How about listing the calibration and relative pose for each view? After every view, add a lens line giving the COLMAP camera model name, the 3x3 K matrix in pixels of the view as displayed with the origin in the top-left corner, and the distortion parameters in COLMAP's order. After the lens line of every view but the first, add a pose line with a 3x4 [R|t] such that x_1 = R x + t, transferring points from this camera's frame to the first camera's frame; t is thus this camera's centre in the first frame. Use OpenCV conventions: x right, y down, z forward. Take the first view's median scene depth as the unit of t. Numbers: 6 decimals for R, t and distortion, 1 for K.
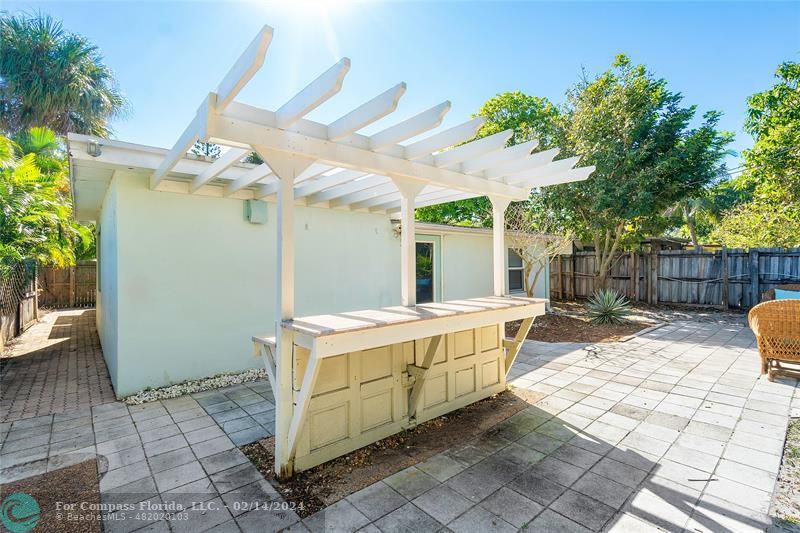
lens RADIAL K [[361.0, 0, 400.0], [0, 361.0, 266.5], [0, 0, 1]] dist [-0.000165, -0.000132]
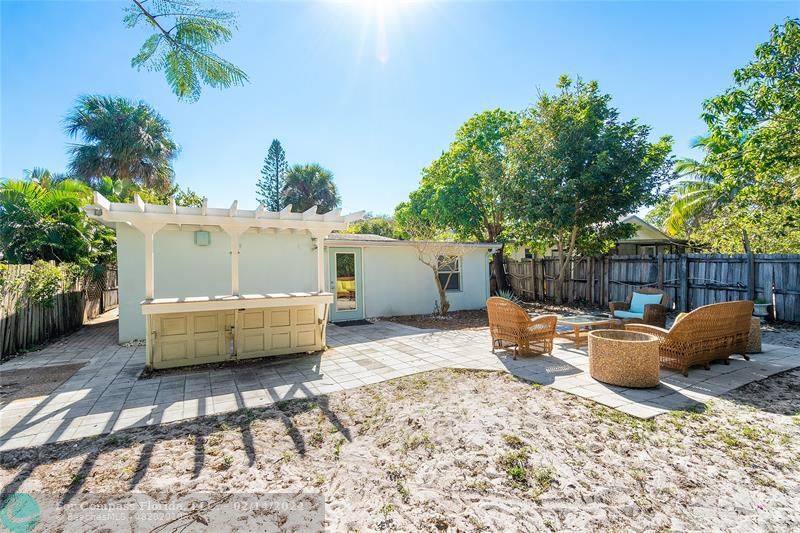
lens RADIAL K [[350.0, 0, 397.0], [0, 350.0, 284.1], [0, 0, 1]] dist [0.000576, 0.000089]
pose [[0.980373, 0.012882, -0.196732, 0.360541], [-0.003151, 0.998759, 0.049700, -0.011896], [0.197128, -0.048105, 0.979197, -0.175569]]
